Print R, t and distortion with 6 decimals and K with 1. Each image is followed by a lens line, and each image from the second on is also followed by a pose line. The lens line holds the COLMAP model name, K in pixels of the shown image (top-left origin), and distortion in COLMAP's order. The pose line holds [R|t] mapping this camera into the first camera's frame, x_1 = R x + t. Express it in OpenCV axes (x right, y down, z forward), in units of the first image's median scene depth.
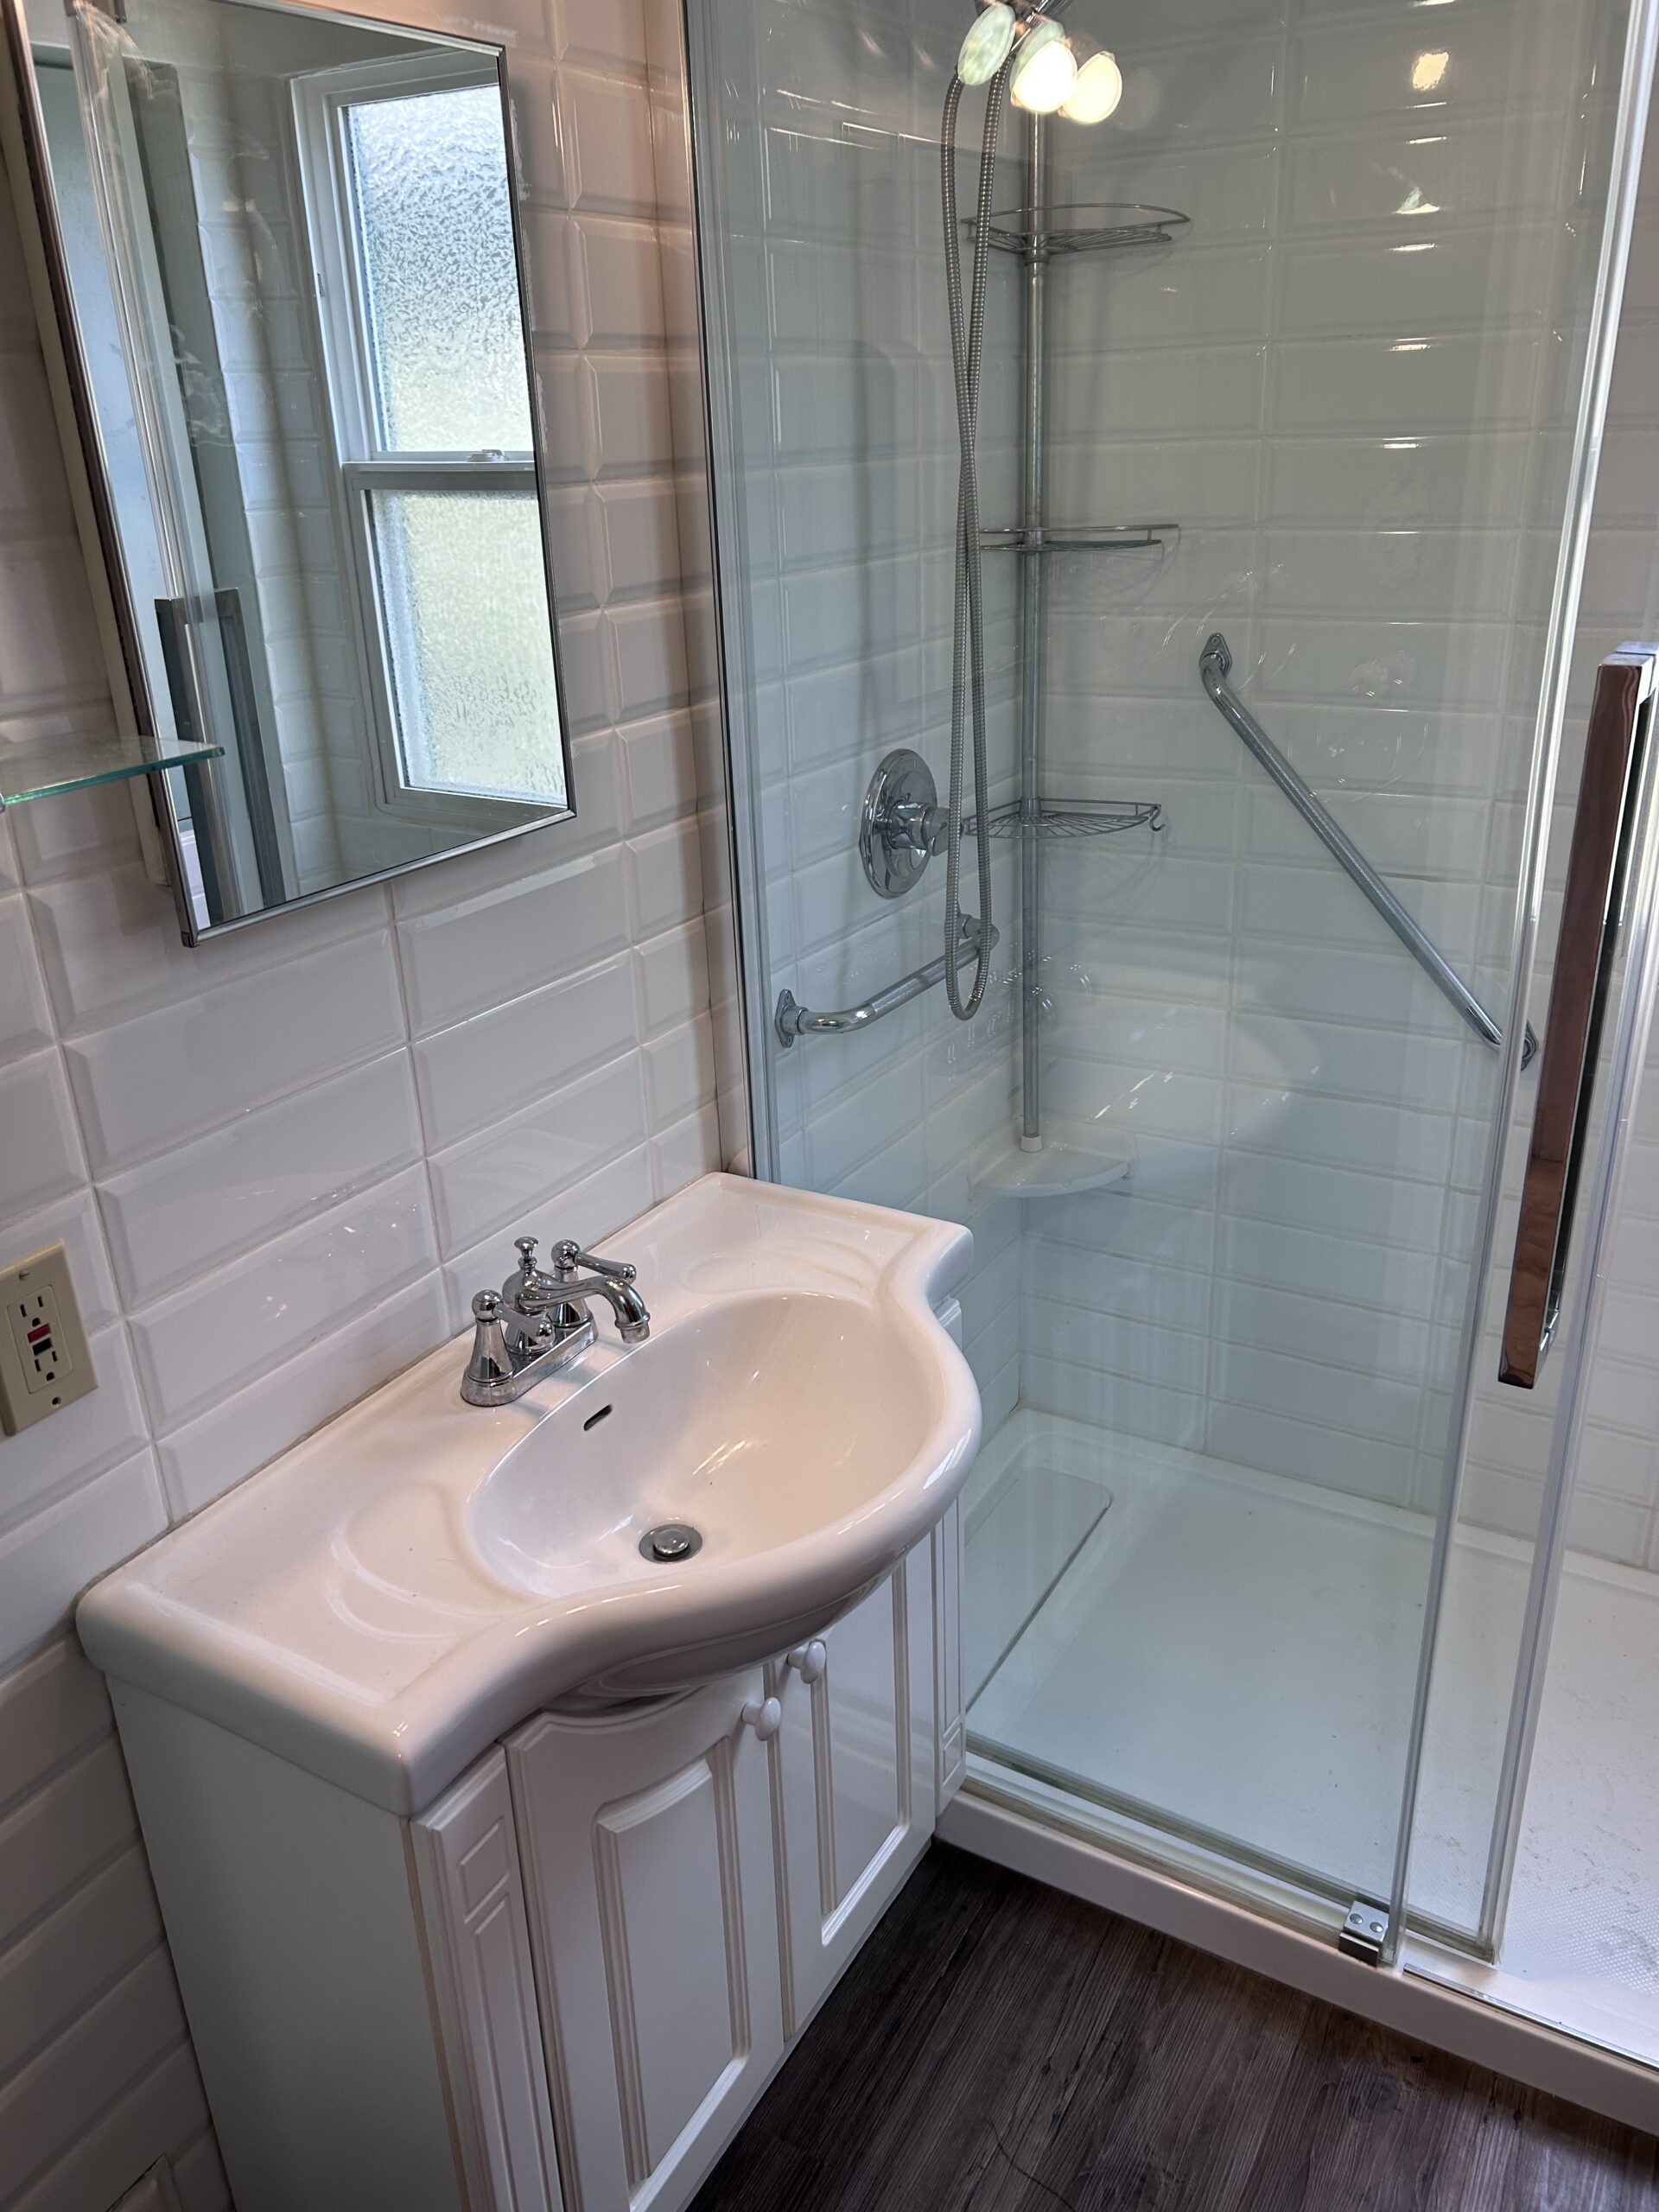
lens RADIAL K [[1687.6, 0, 826.1], [0, 1687.6, 1091.2], [0, 0, 1]] dist [0.045487, -0.020426]
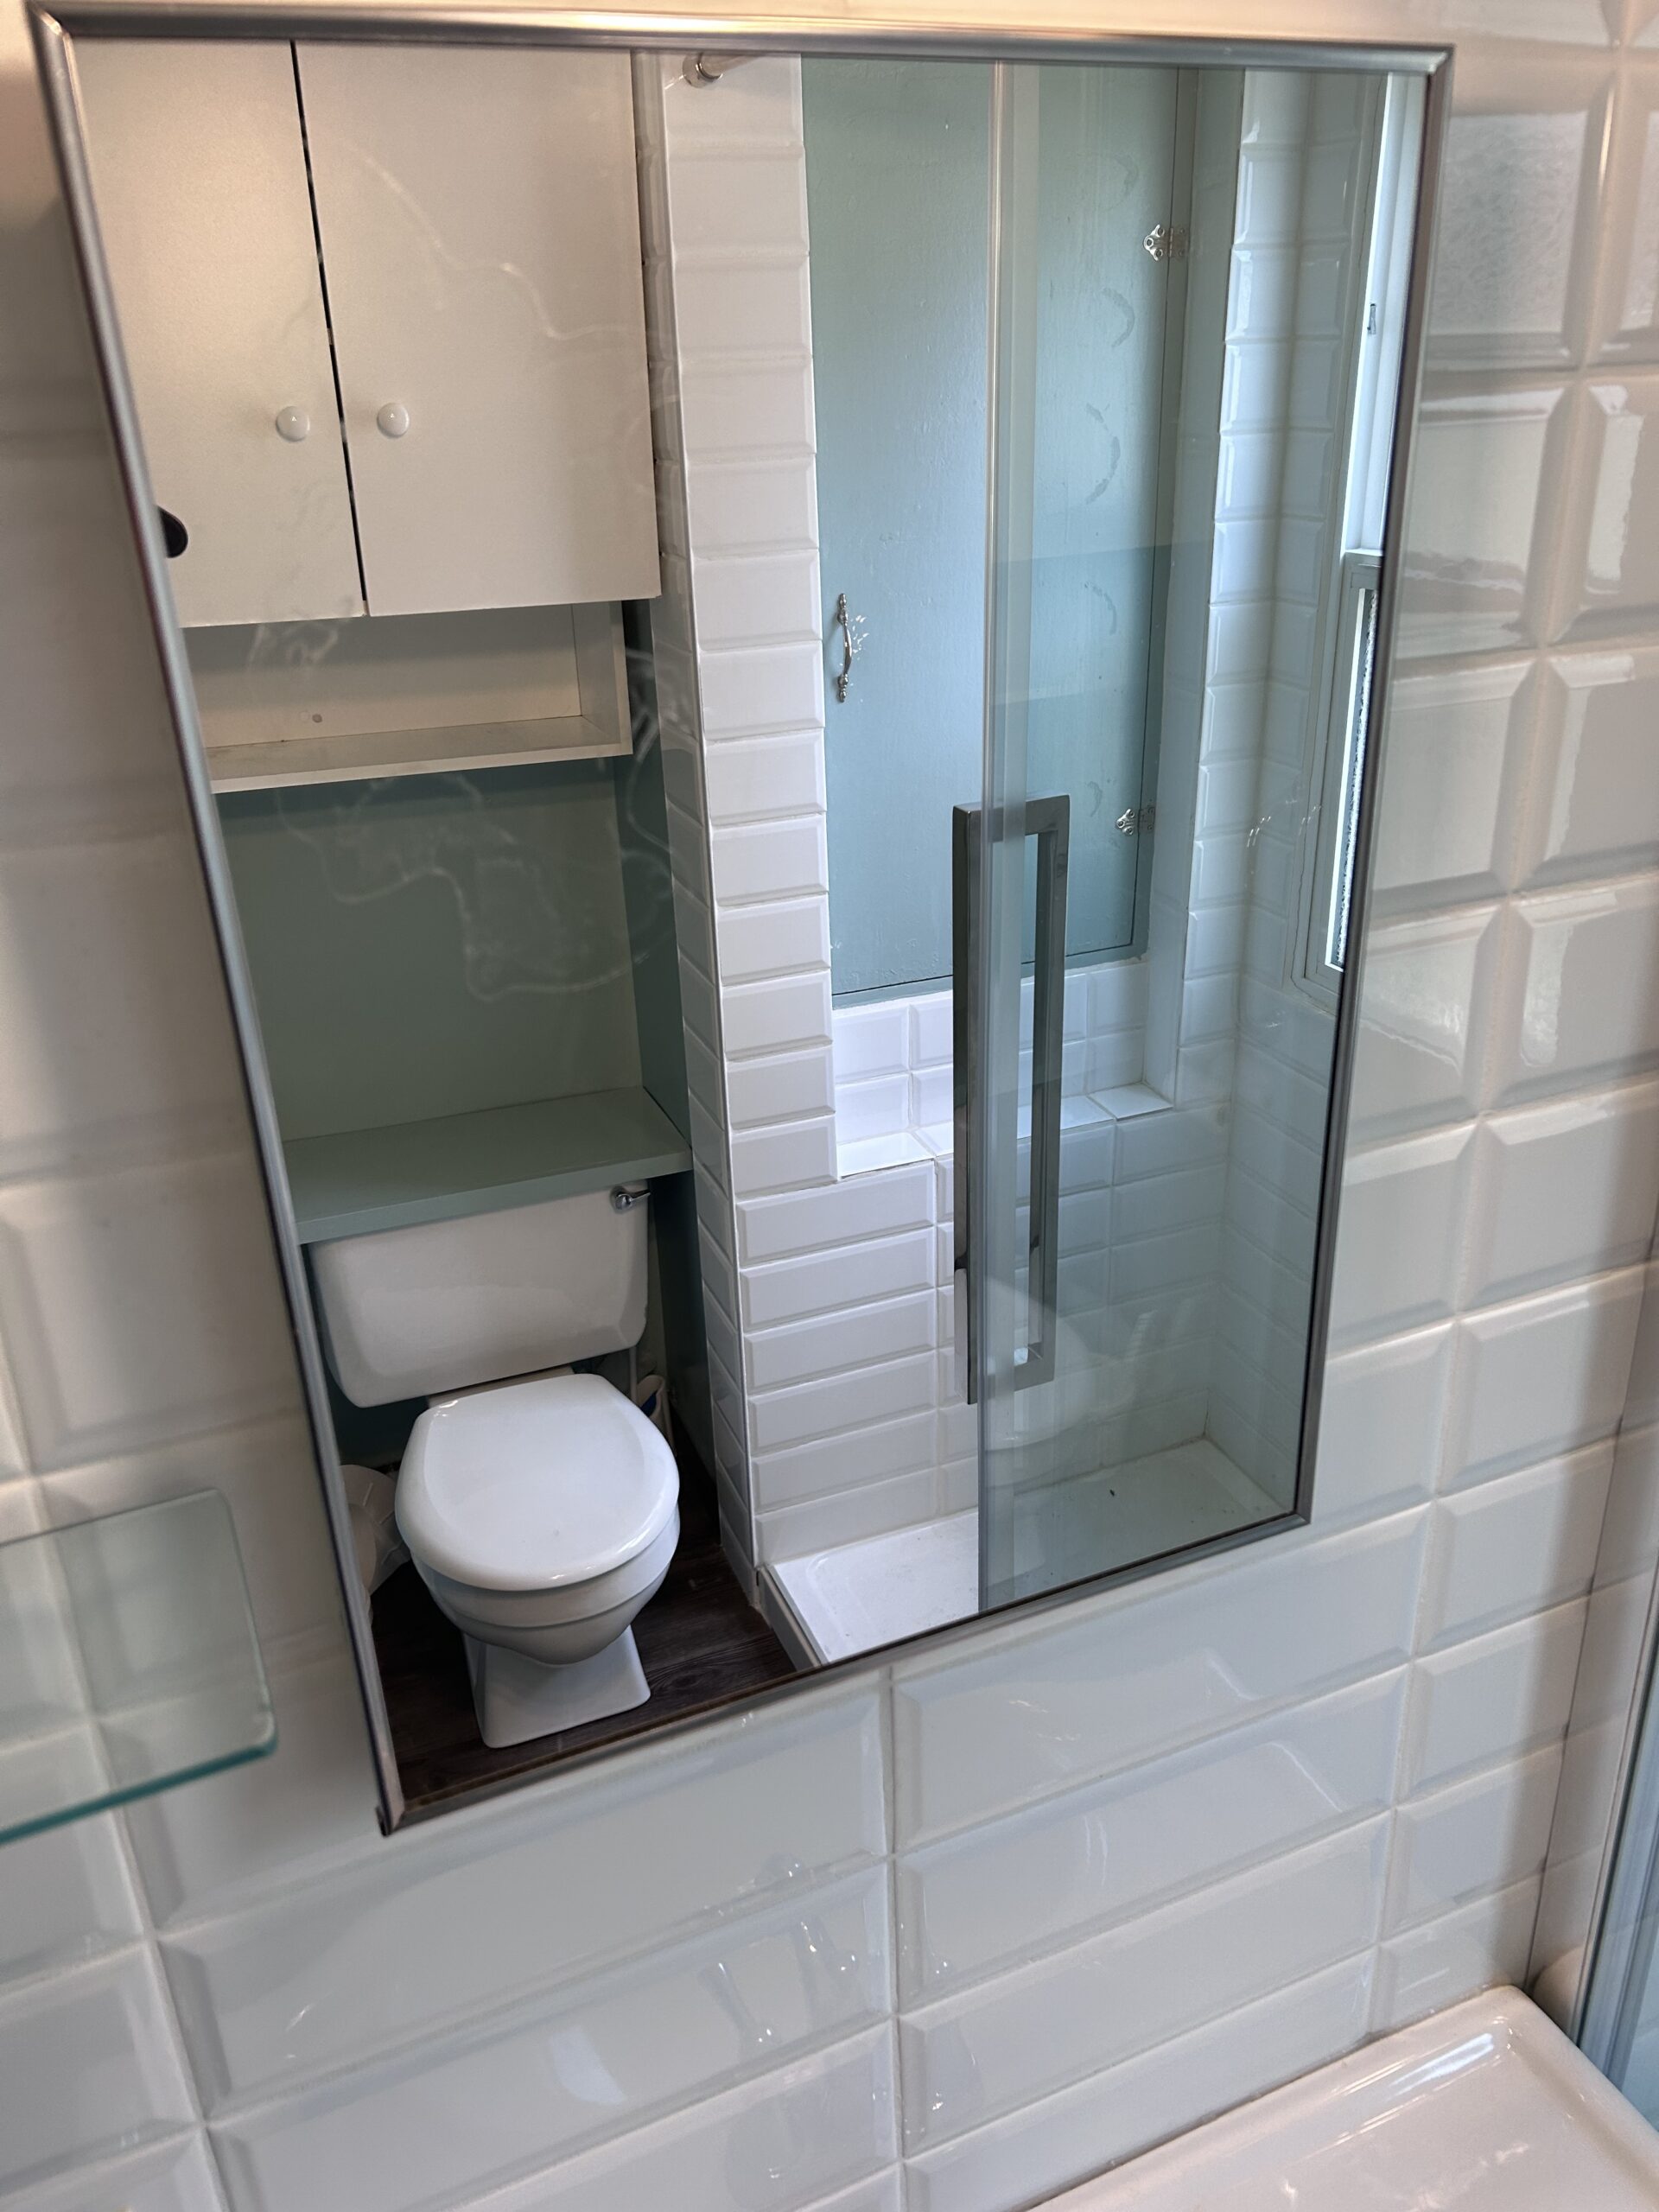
lens RADIAL K [[1687.6, 0, 847.5], [0, 1687.6, 1118.0], [0, 0, 1]] dist [0.045487, -0.020426]
pose [[0.816889, 0.244212, -0.522545, -0.019207], [-0.215106, 0.969574, 0.116859, -0.271504], [0.535185, 0.016942, 0.844565, 0.421857]]
